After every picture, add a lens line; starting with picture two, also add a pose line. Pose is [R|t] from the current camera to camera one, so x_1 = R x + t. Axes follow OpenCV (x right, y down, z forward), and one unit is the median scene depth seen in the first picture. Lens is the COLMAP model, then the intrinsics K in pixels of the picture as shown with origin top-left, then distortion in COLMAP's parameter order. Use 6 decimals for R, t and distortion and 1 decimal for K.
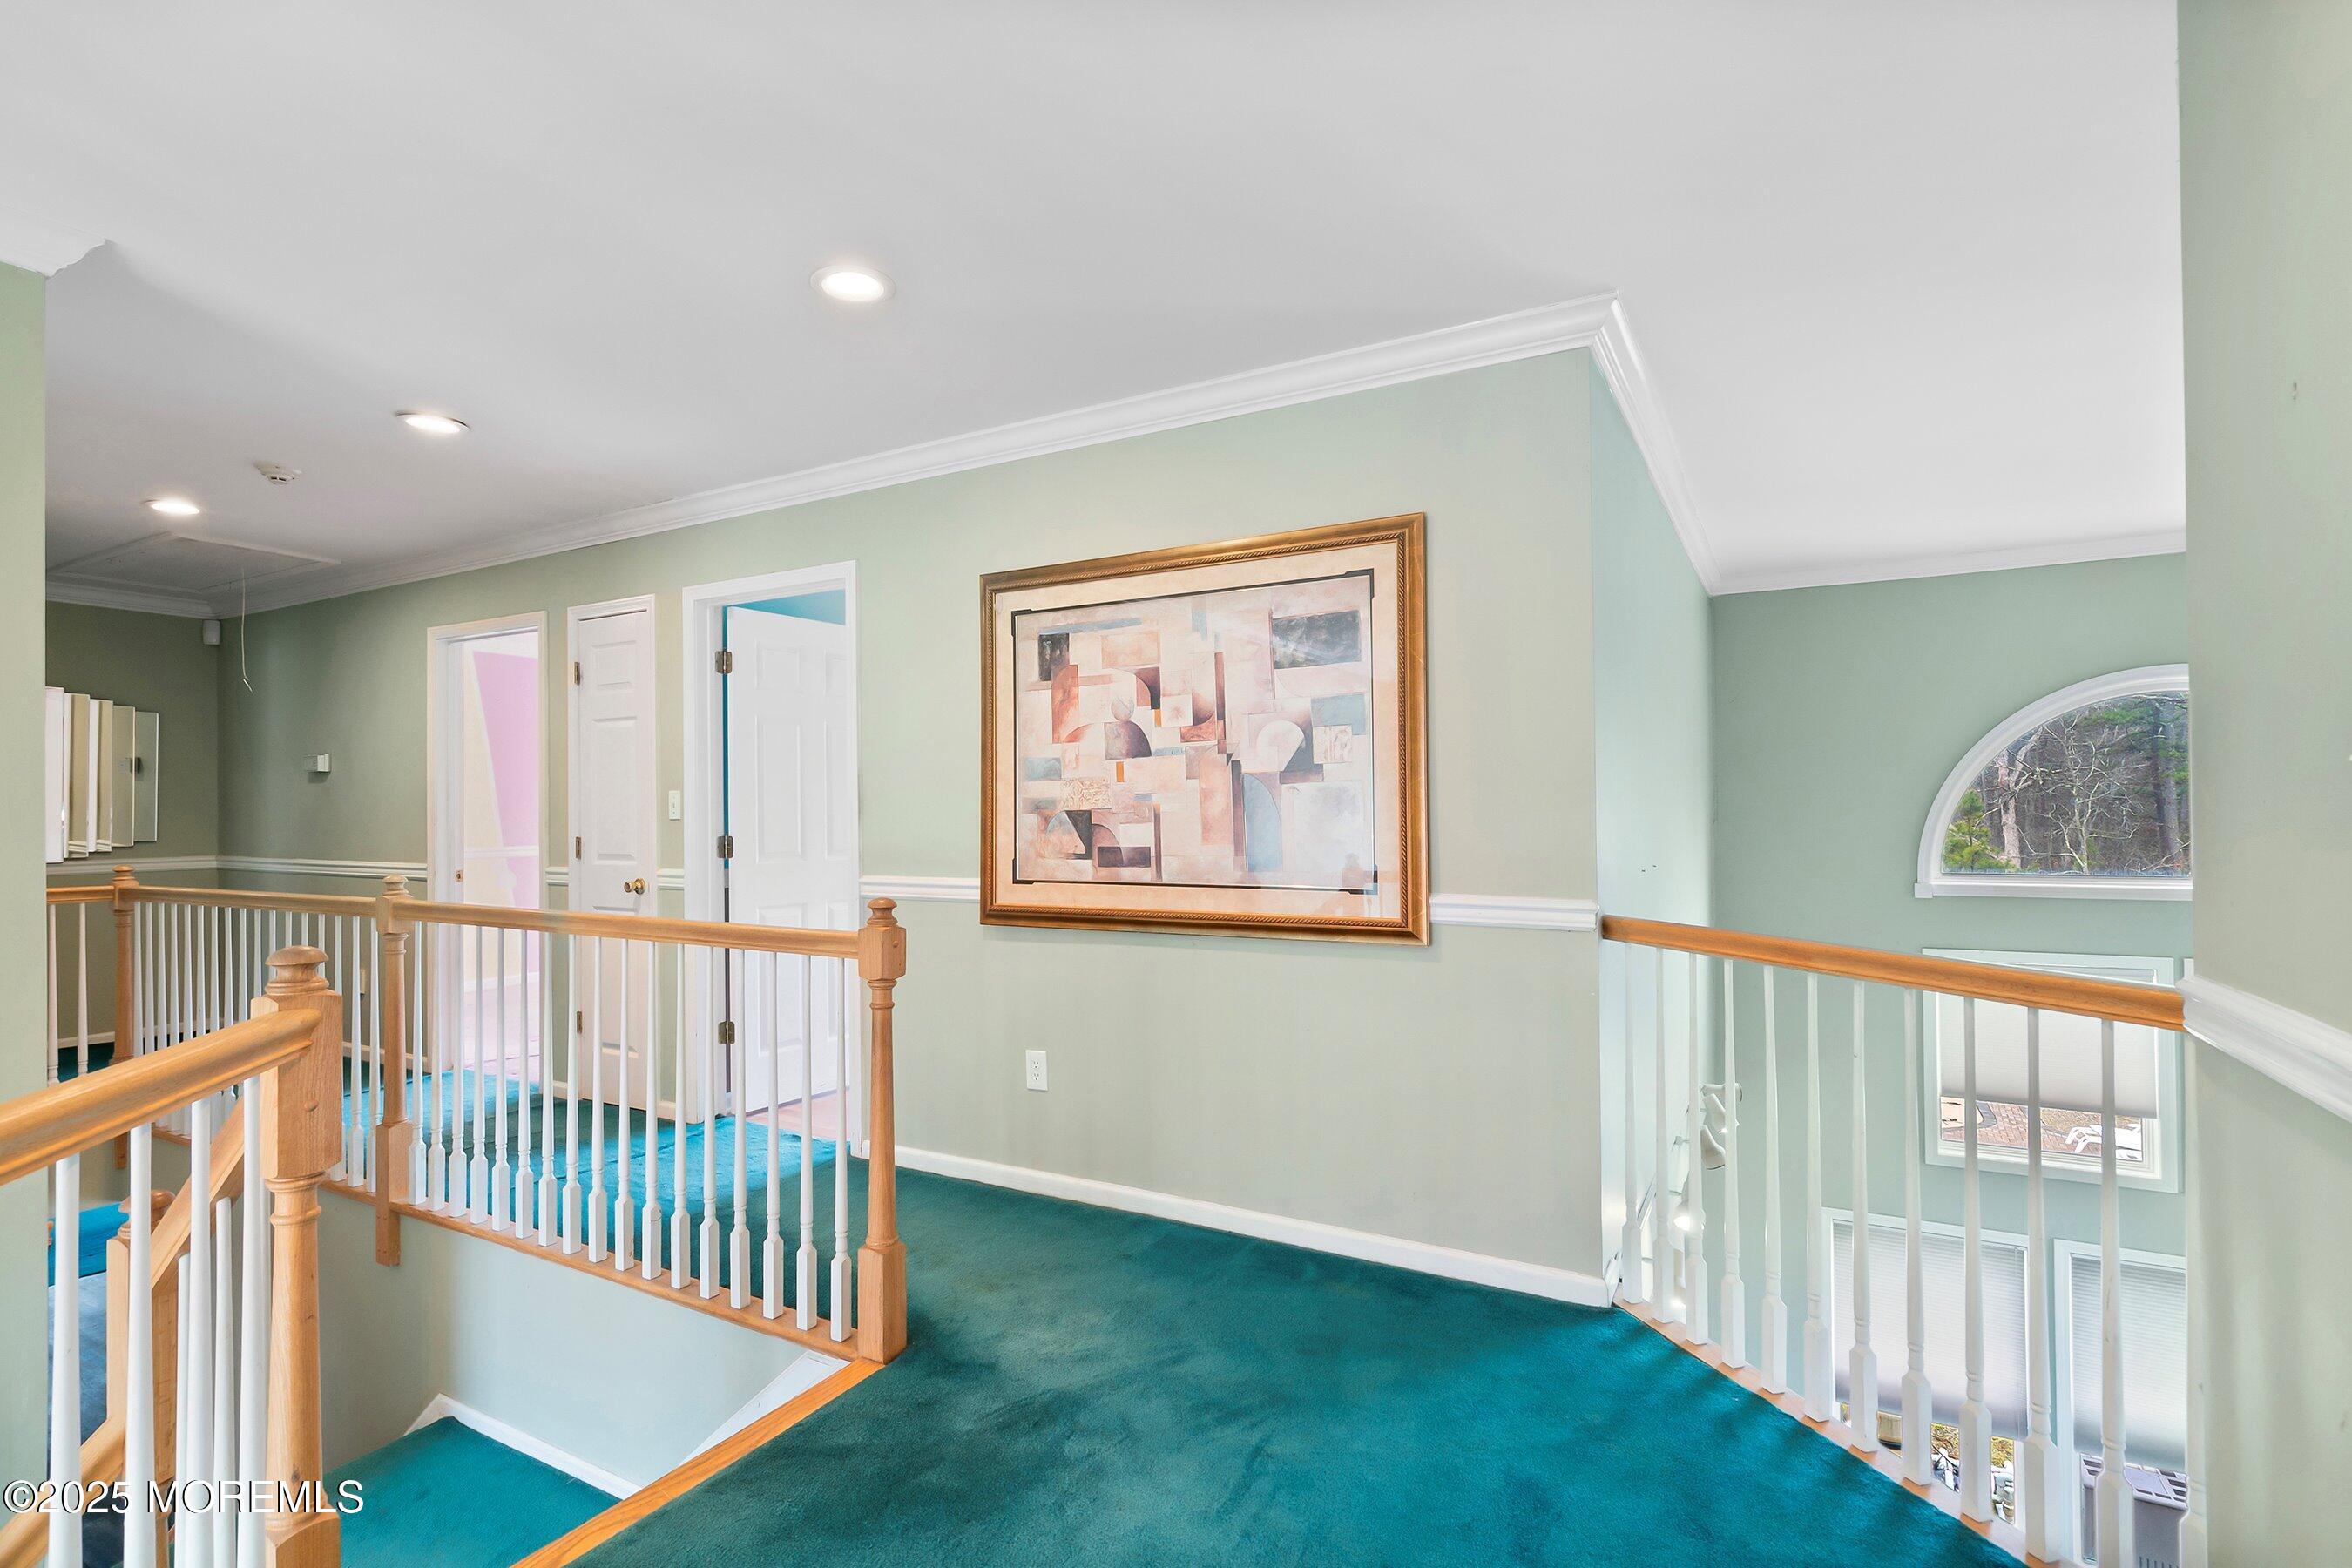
lens RADIAL K [[1083.8, 0, 1178.2], [0, 1083.8, 798.4], [0, 0, 1]] dist [-0.002078, -0.000147]
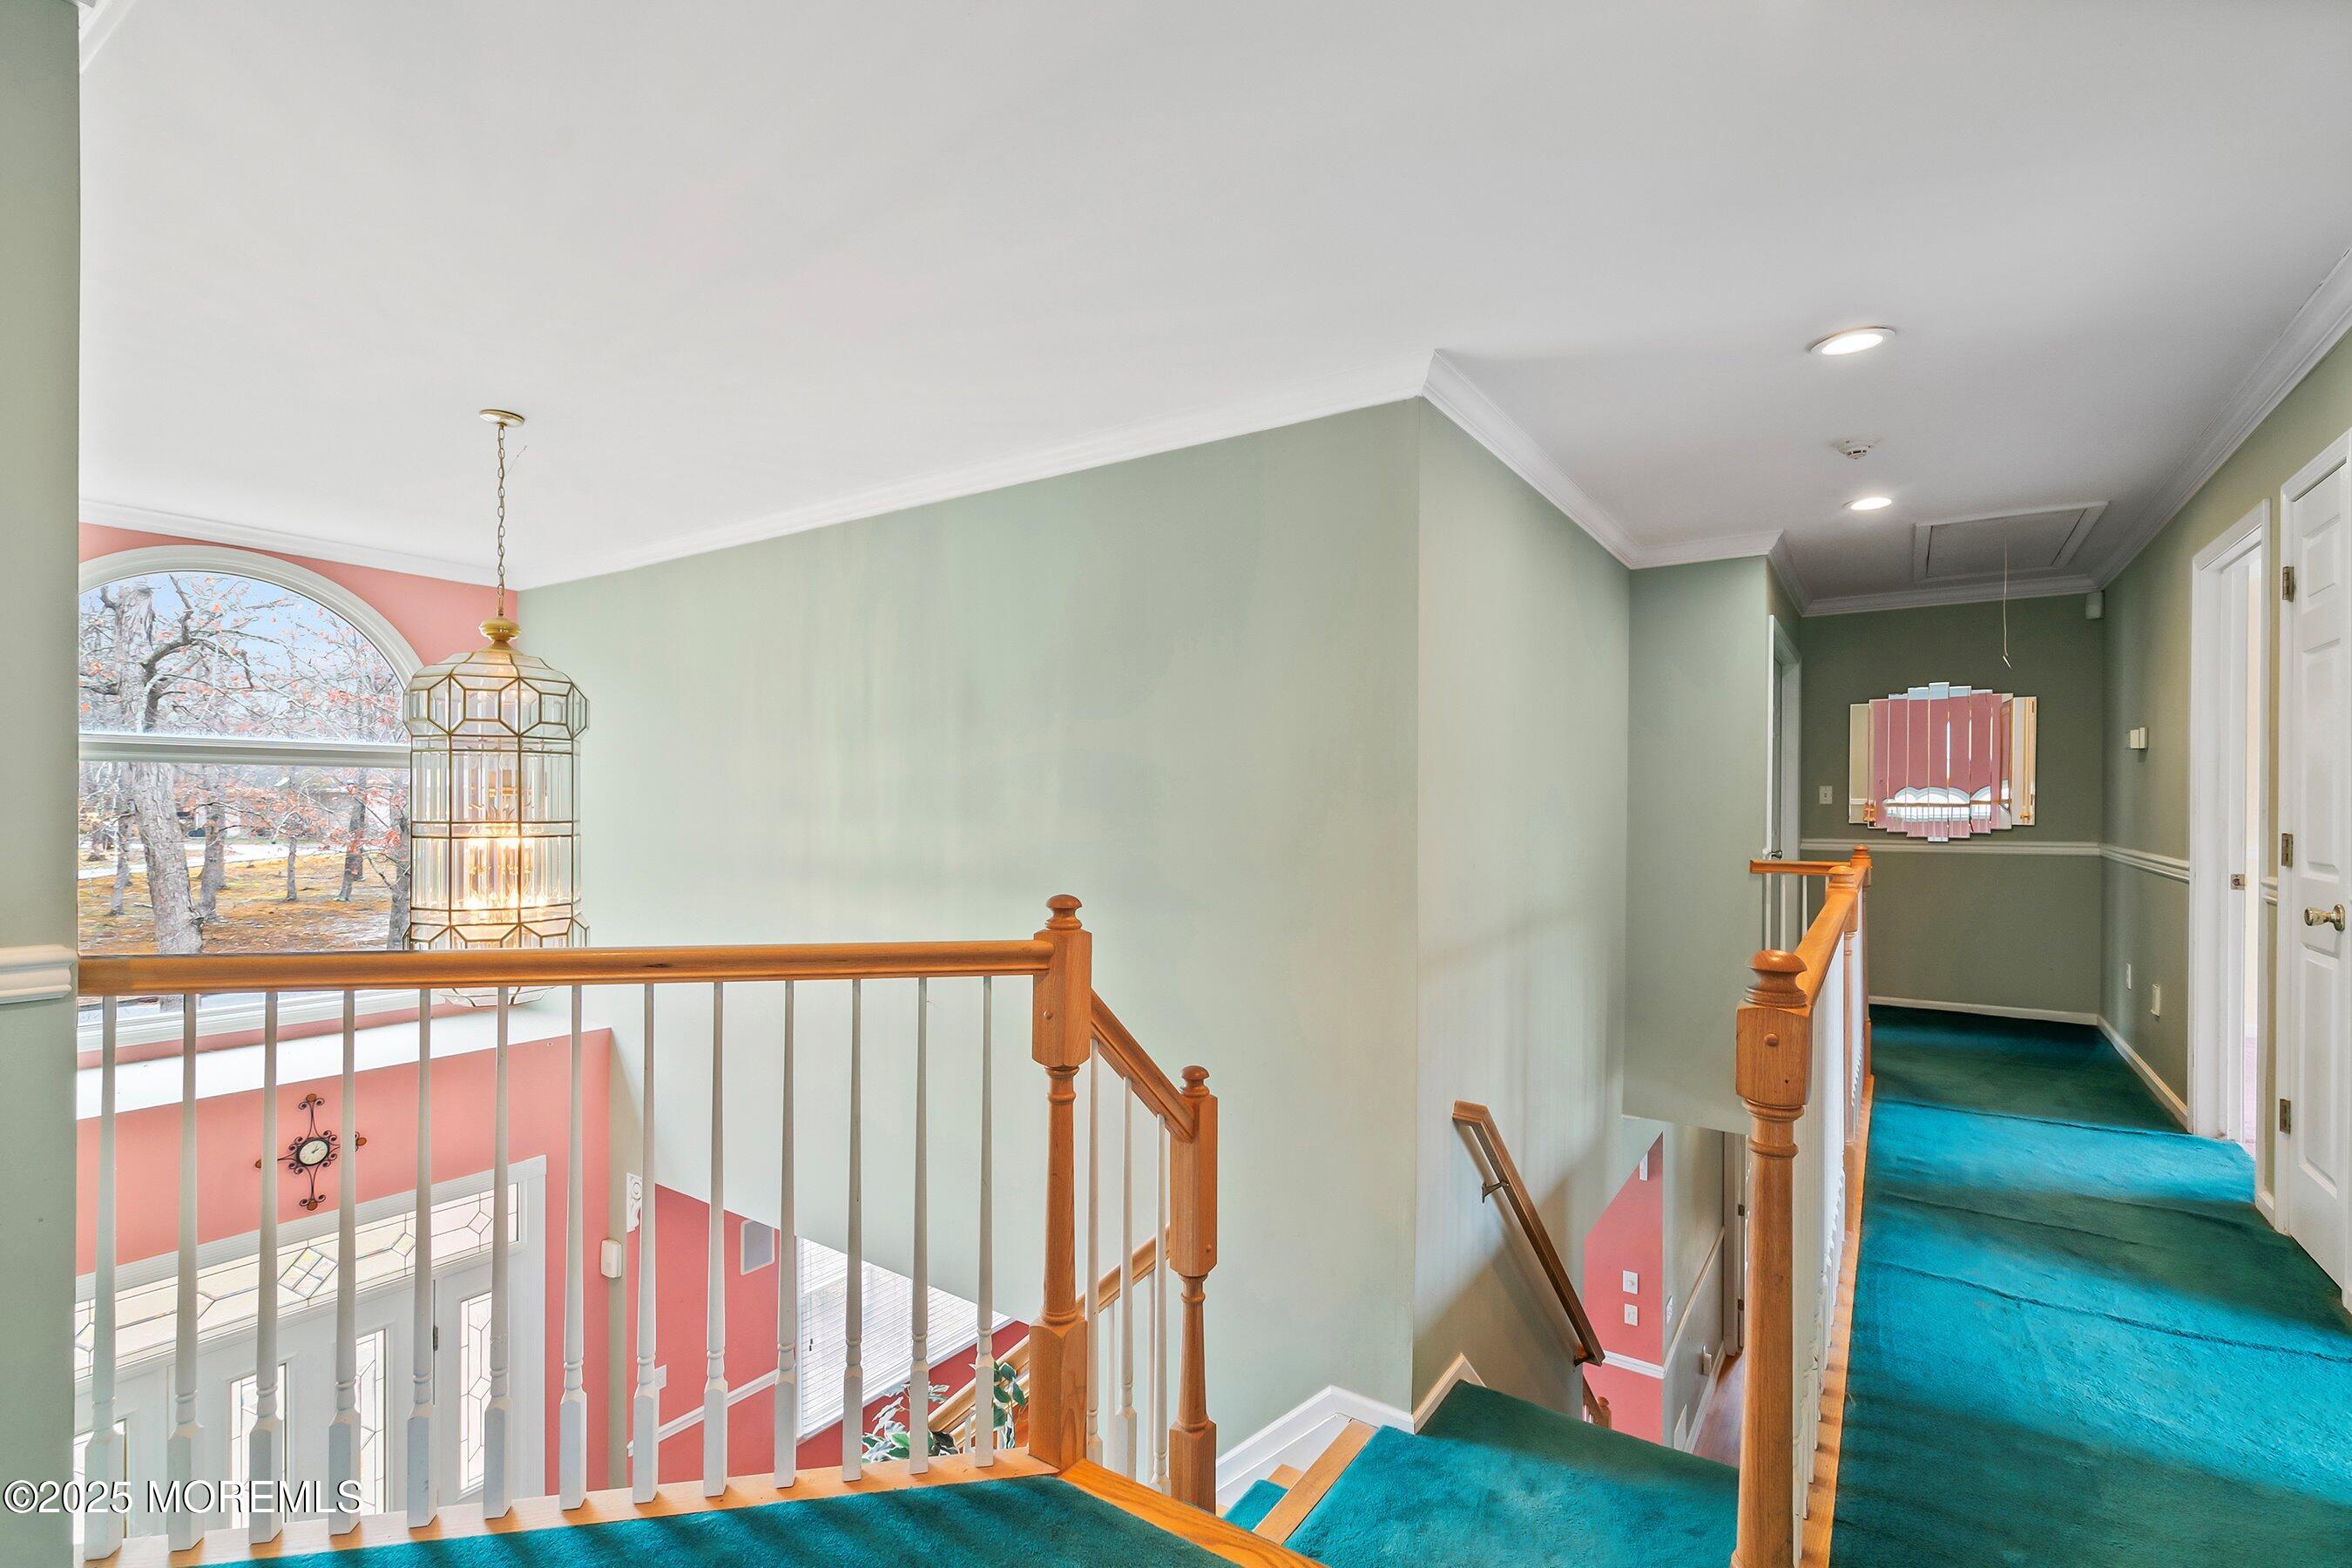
lens RADIAL K [[1083.8, 0, 1179.1], [0, 1083.8, 790.3], [0, 0, 1]] dist [-0.002078, -0.000147]
pose [[-0.094242, -0.004618, -0.995539, 0.140632], [0.009022, 0.999944, -0.005492, 0.005821], [0.995508, -0.009499, -0.094195, 0.355225]]
